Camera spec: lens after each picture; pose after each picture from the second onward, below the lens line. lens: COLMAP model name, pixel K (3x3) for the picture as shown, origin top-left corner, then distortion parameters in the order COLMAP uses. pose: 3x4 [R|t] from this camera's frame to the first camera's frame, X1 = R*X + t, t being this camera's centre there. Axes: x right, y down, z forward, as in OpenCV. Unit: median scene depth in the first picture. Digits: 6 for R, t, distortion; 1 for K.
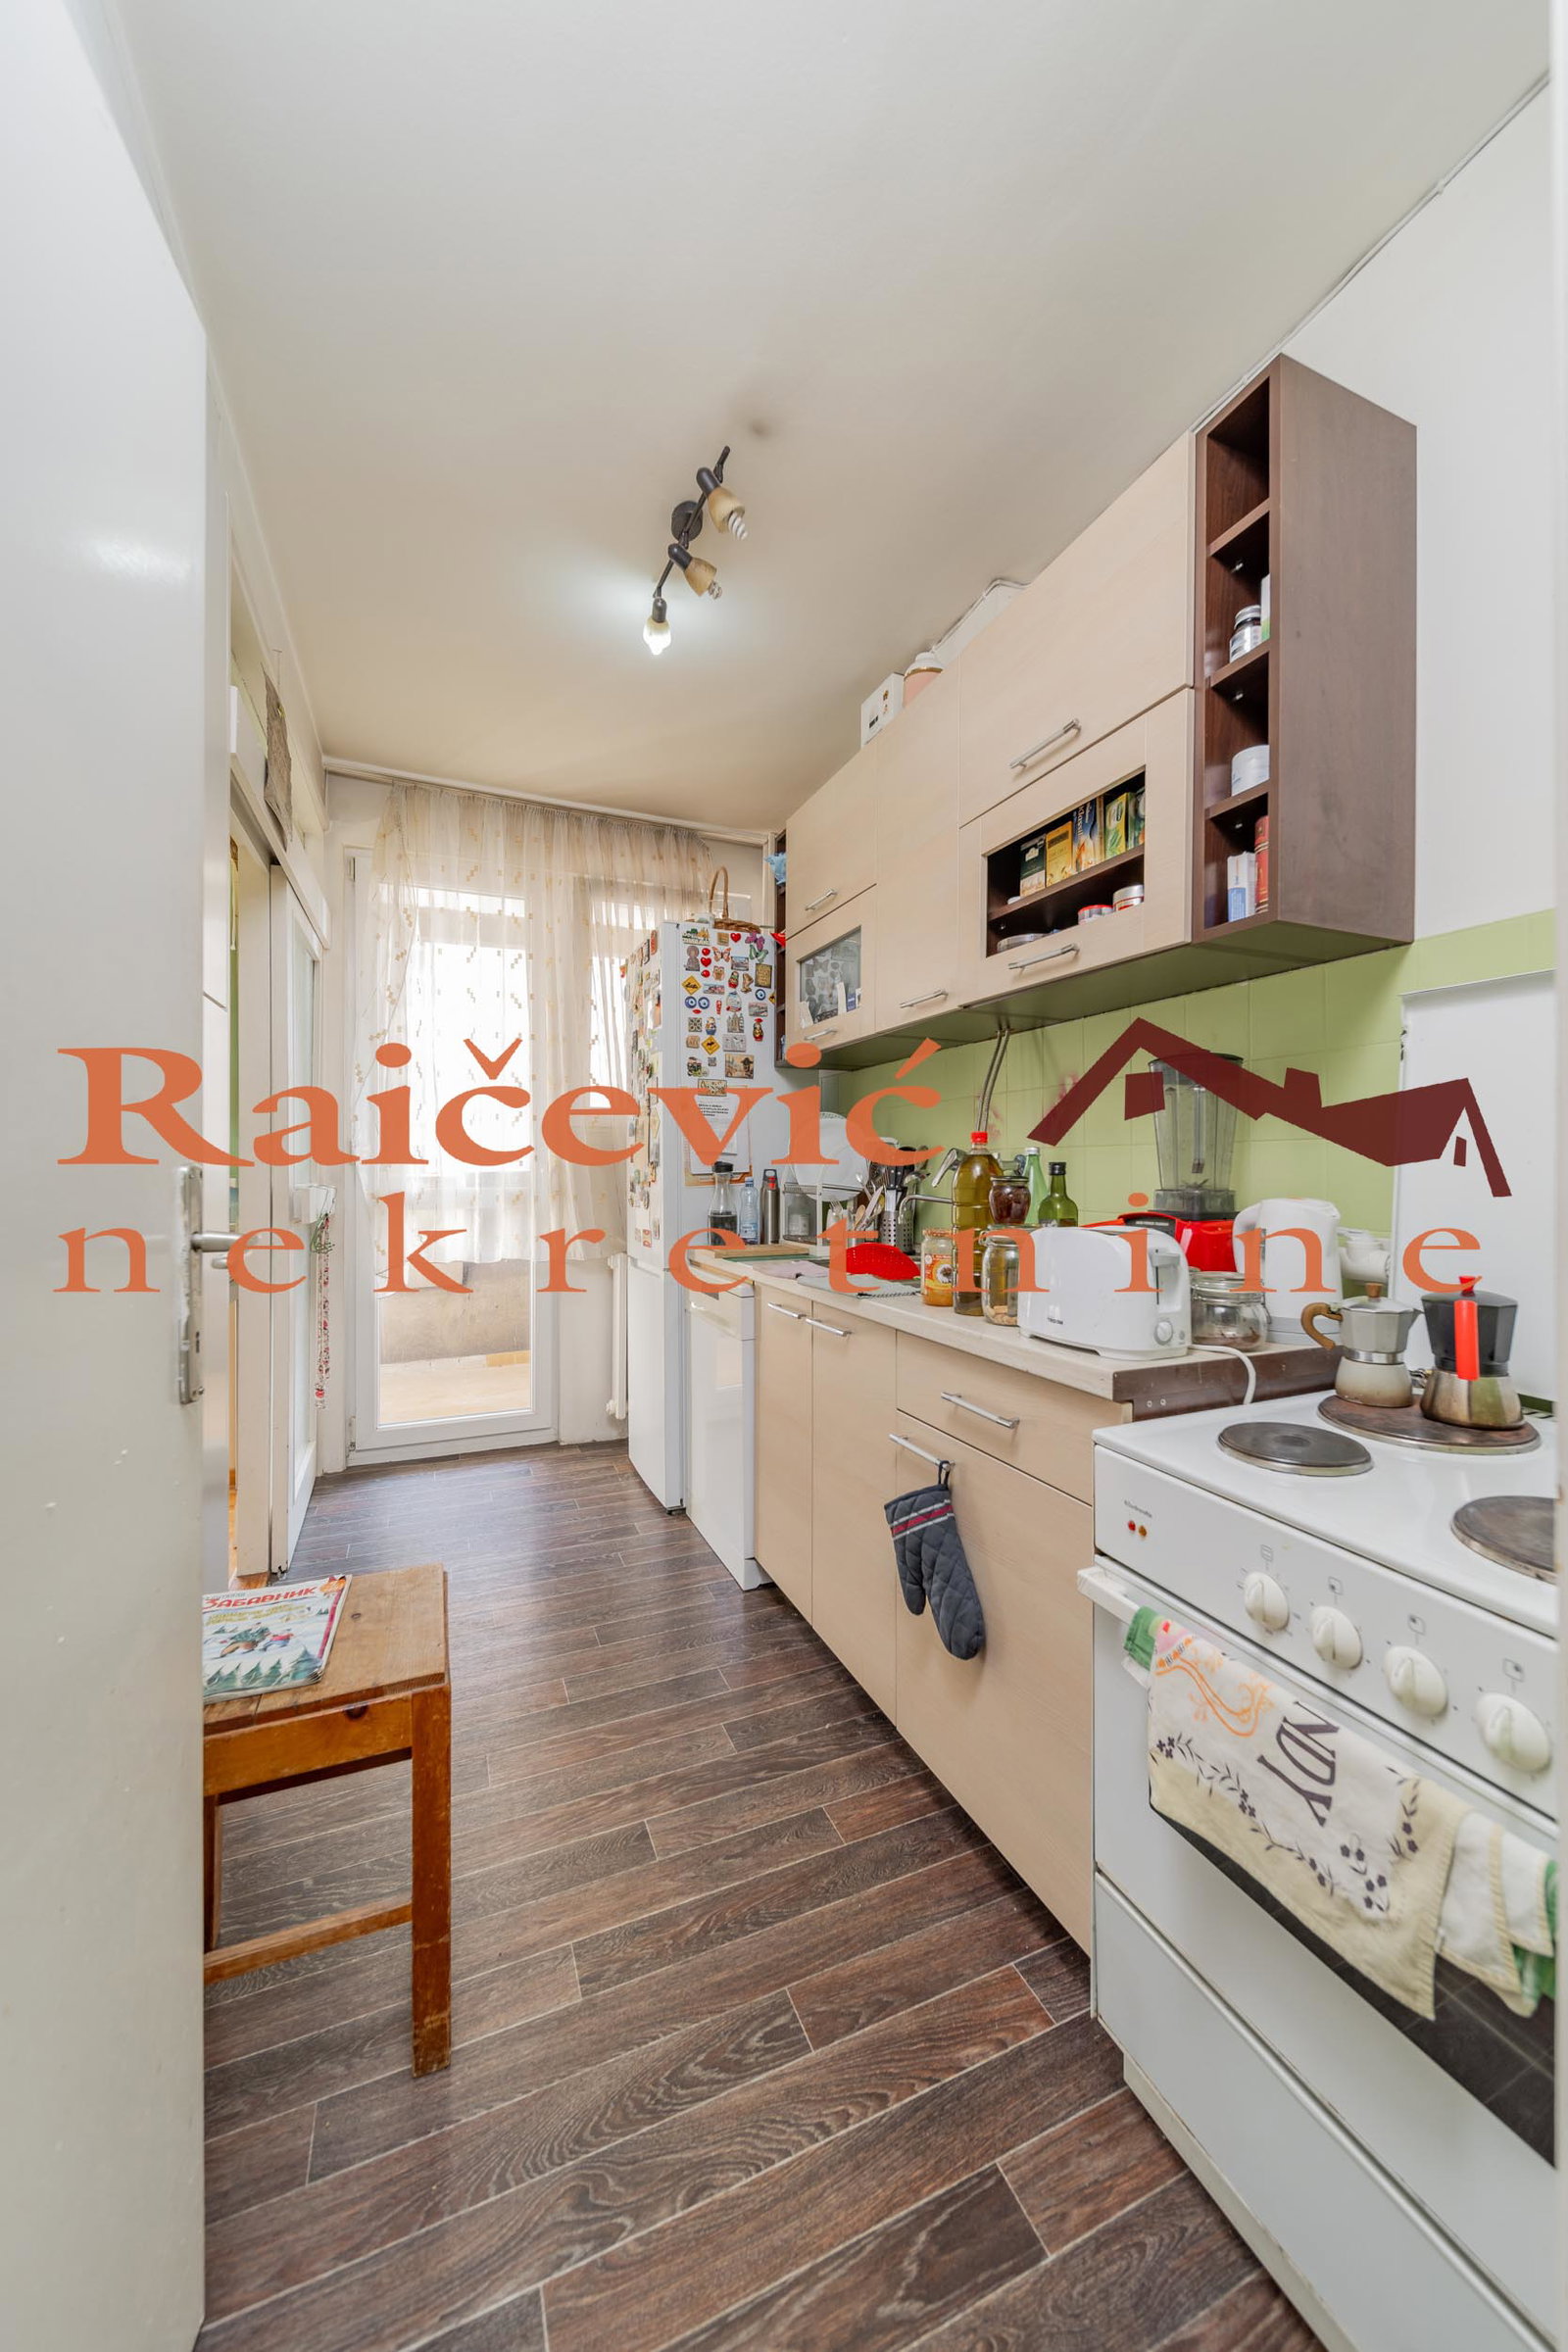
lens RADIAL K [[825.0, 0, 792.3], [0, 825.0, 1180.1], [0, 0, 1]] dist [0.001754, -0.000819]
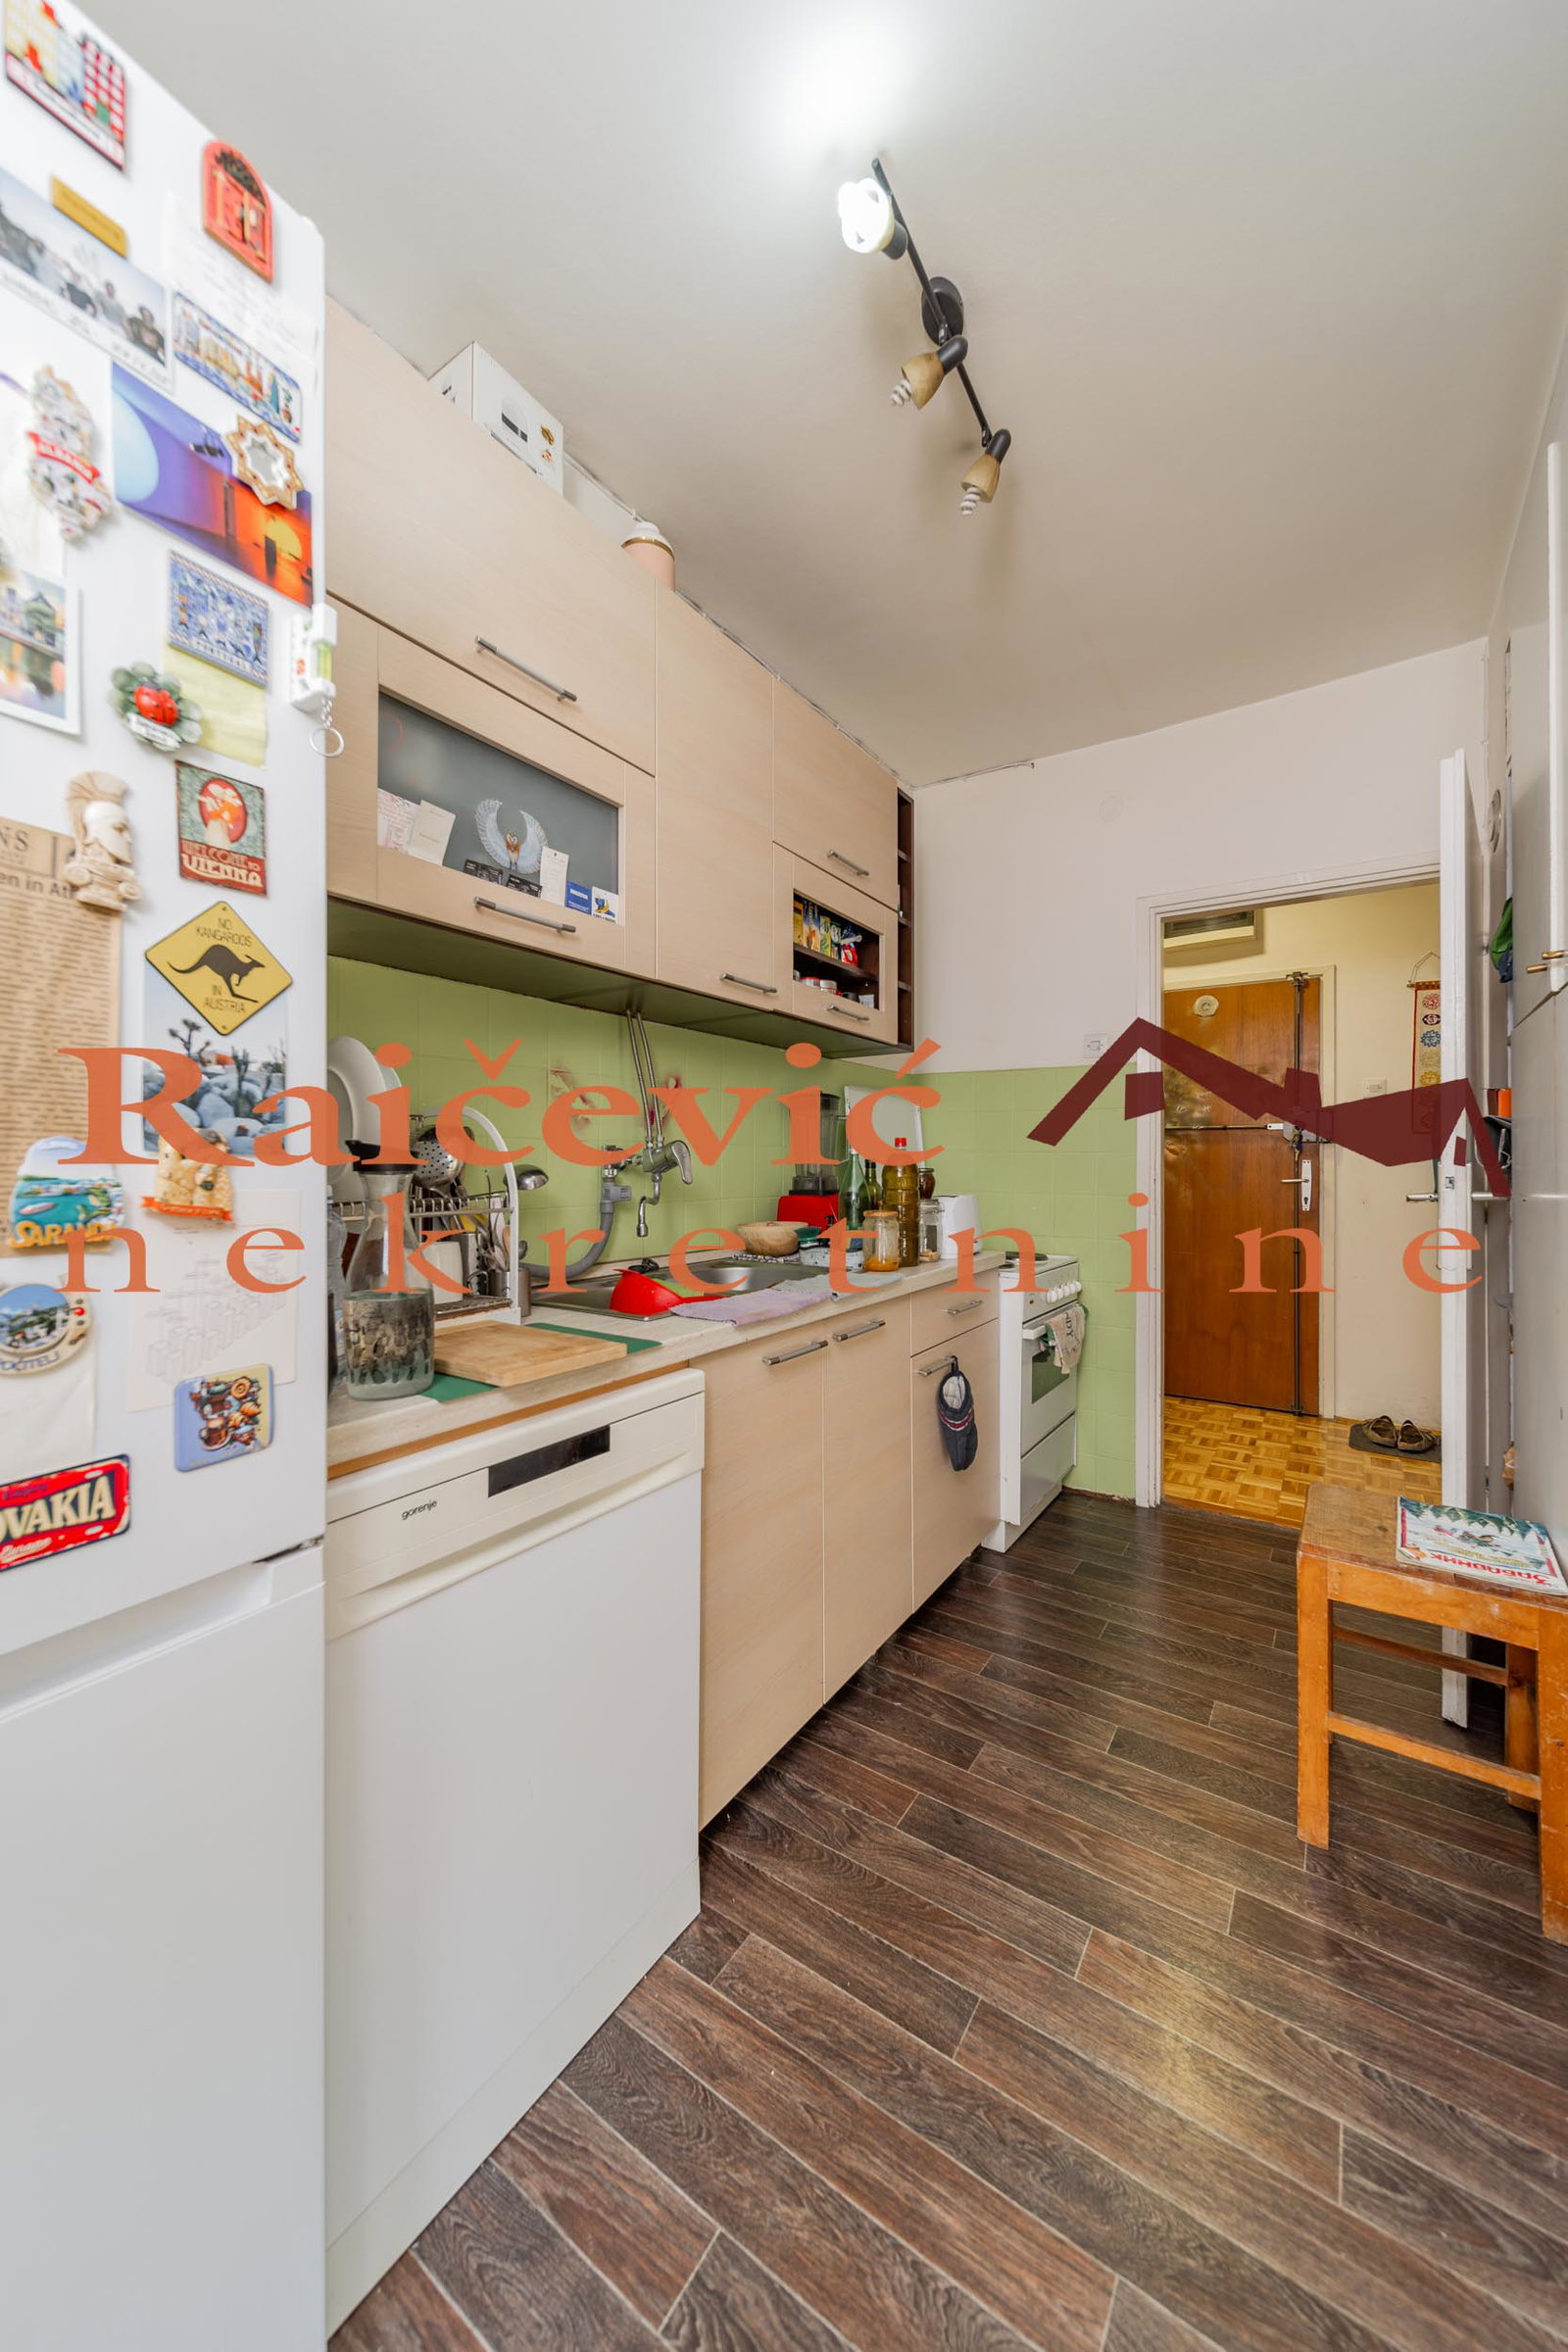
lens RADIAL K [[825.0, 0, 800.3], [0, 825.0, 1164.7], [0, 0, 1]] dist [0.001754, -0.000819]
pose [[-0.540439, -0.002811, 0.841378, -0.840896], [0.004132, 0.999973, 0.005995, -0.020601], [-0.841373, 0.006717, -0.540413, 1.839480]]
